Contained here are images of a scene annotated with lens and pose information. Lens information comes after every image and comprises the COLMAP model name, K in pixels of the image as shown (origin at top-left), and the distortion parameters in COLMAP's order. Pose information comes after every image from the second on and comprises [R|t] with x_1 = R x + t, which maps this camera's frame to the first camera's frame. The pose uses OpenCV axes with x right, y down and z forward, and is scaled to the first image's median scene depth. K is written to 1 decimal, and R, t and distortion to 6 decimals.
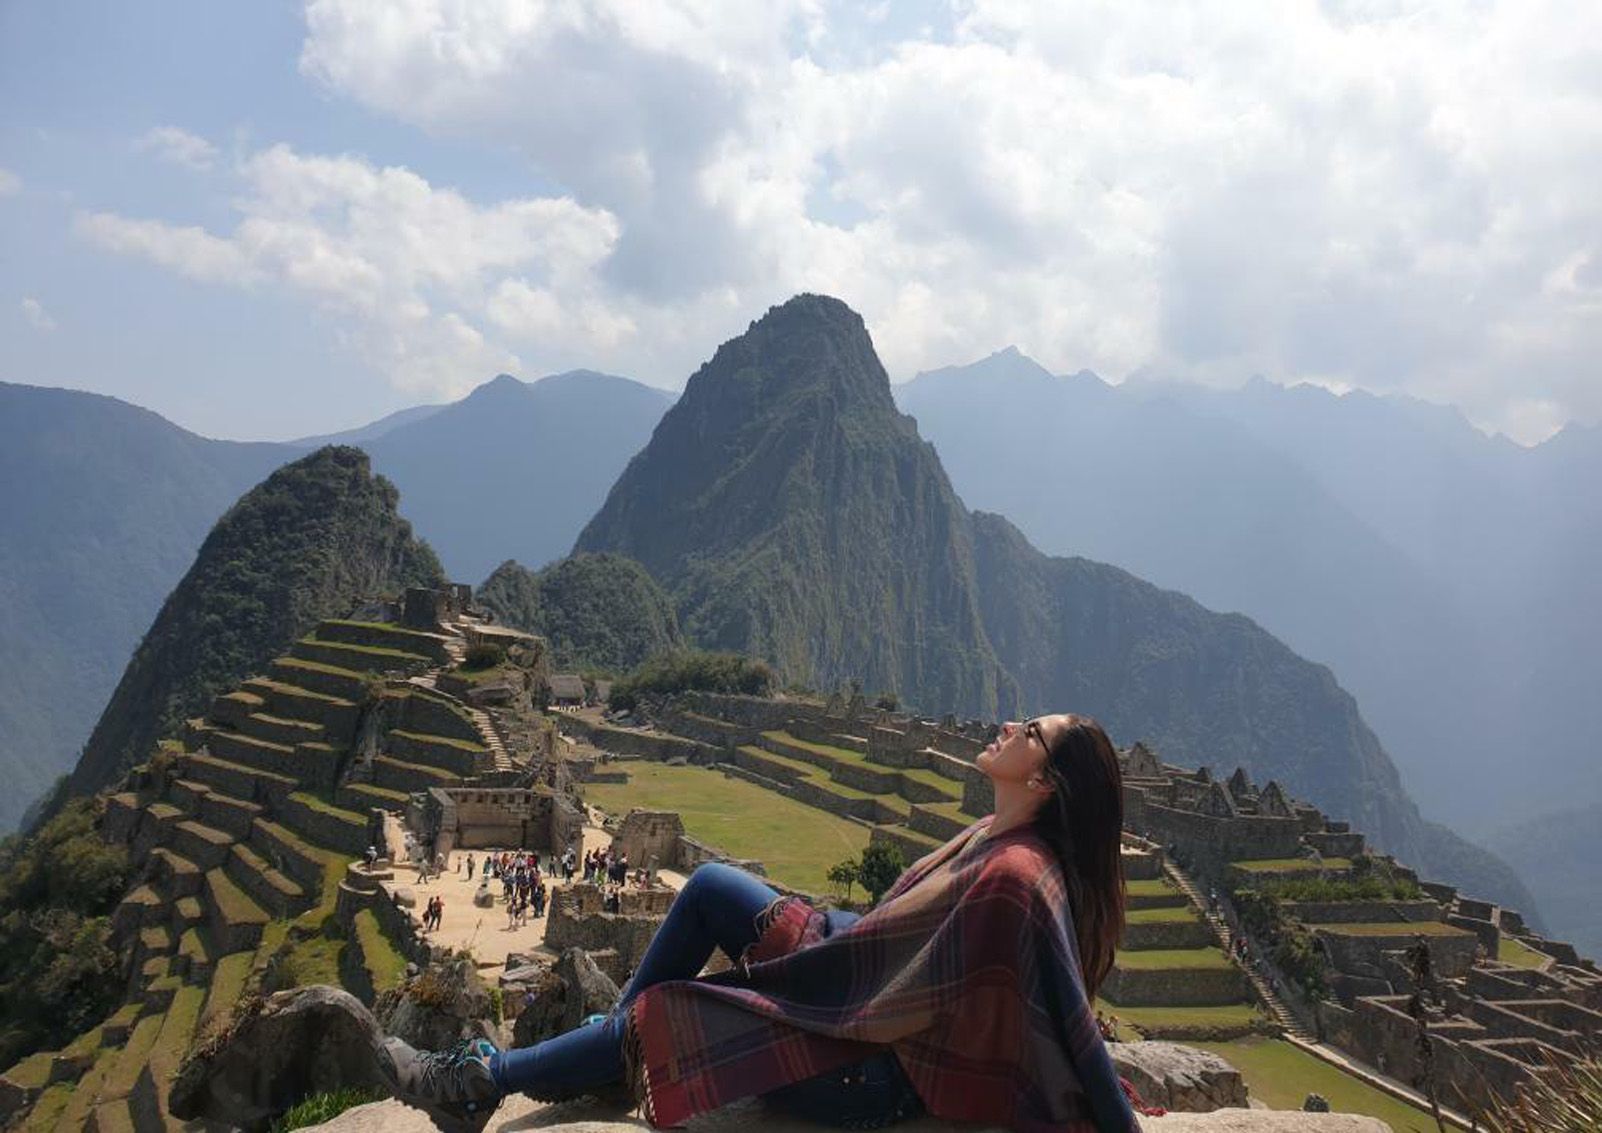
lens RADIAL K [[1304.7, 0, 801.0], [0, 1304.7, 566.5], [0, 0, 1]] dist [0.200081, -0.552071]
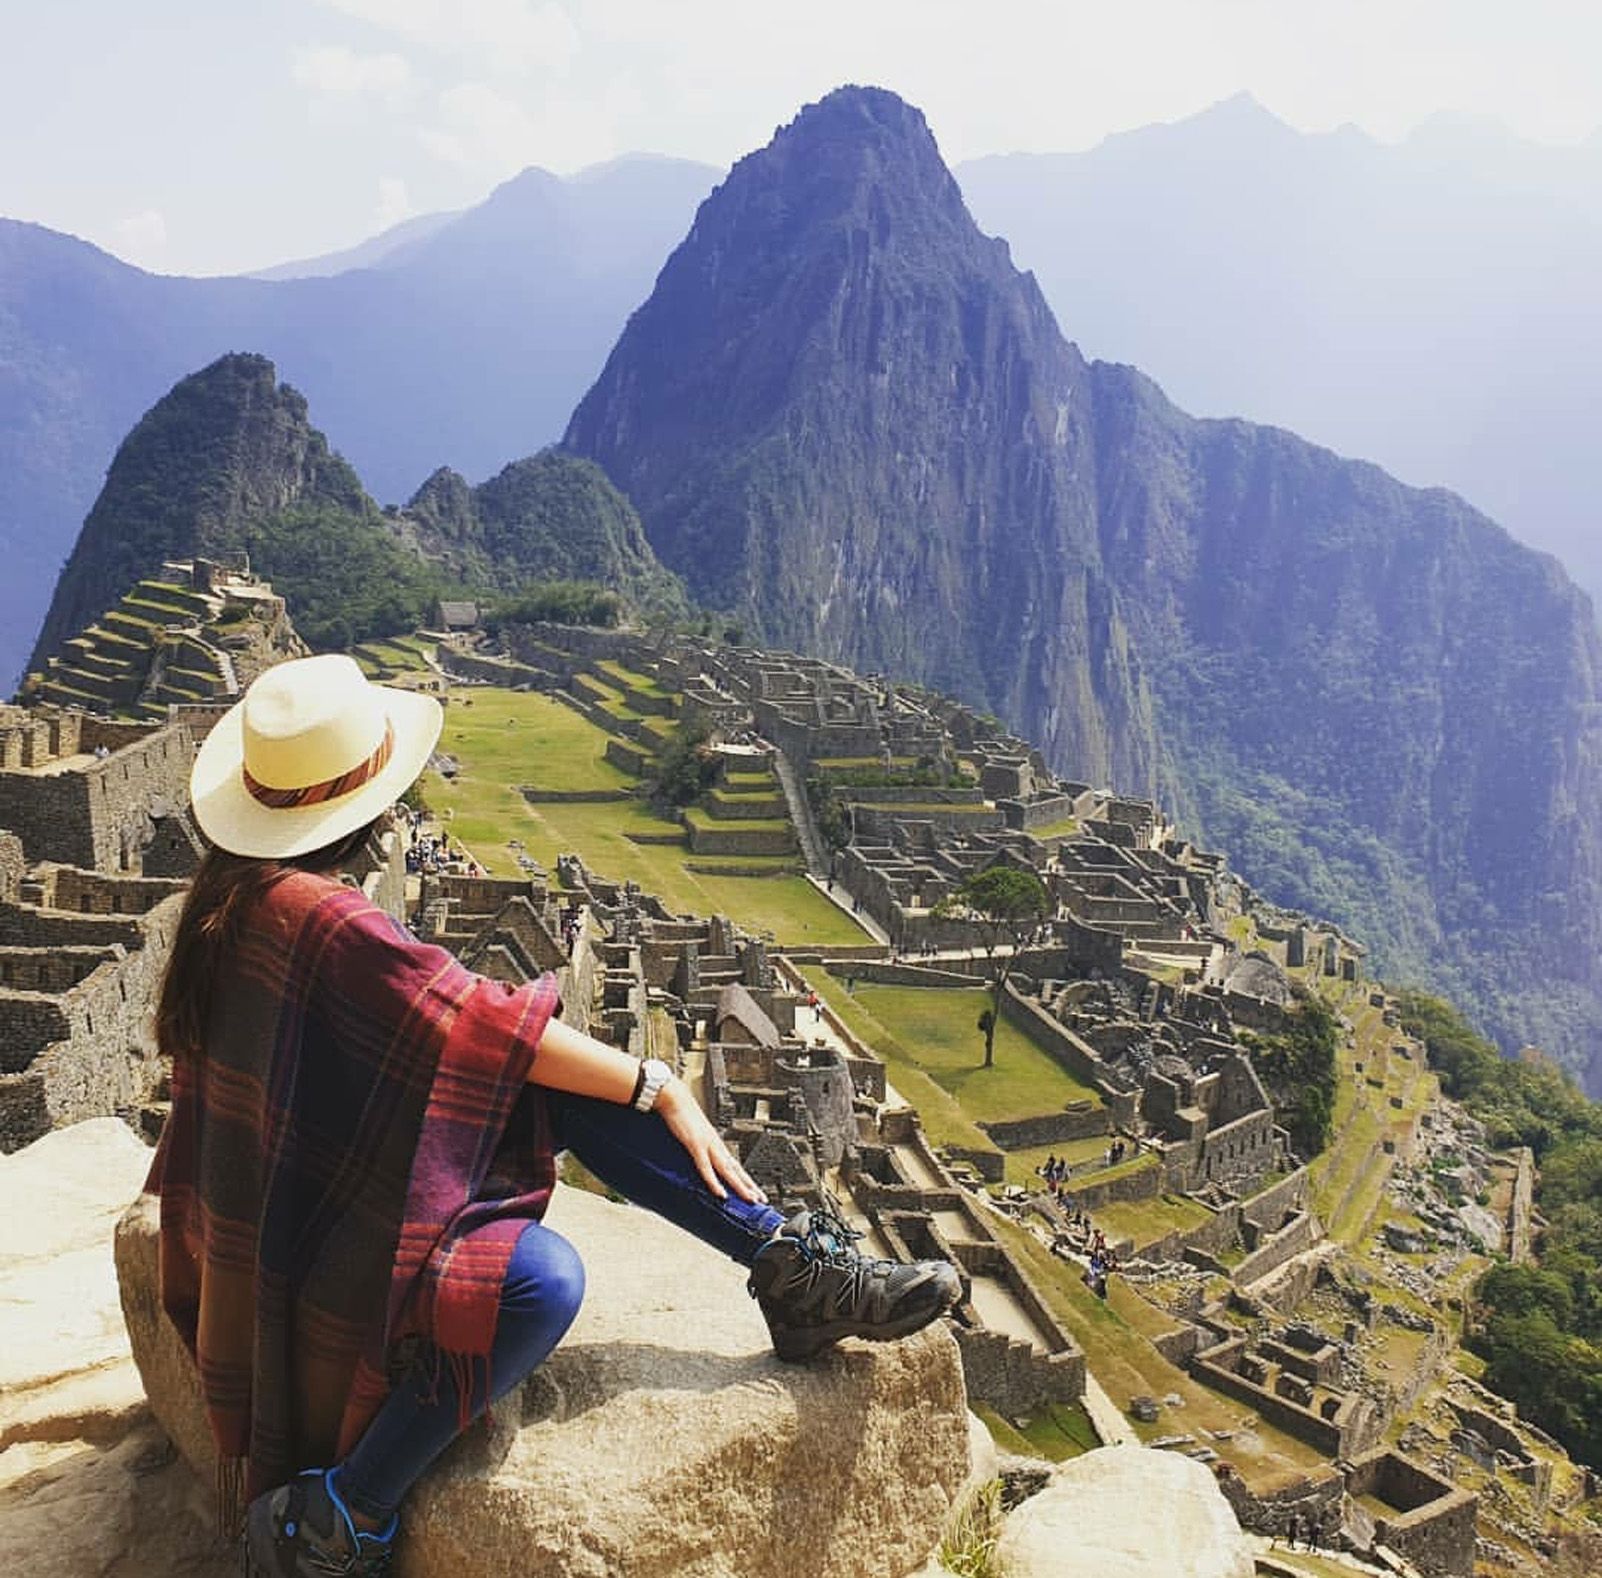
lens RADIAL K [[1890.6, 0, 801.0], [0, 1890.6, 789.0], [0, 0, 1]] dist [0.162540, -0.581230]
pose [[0.992425, -0.001953, -0.122836, 0.202504], [0.026351, 0.979985, 0.197319, -0.044644], [0.119992, -0.199061, 0.972613, -0.313550]]
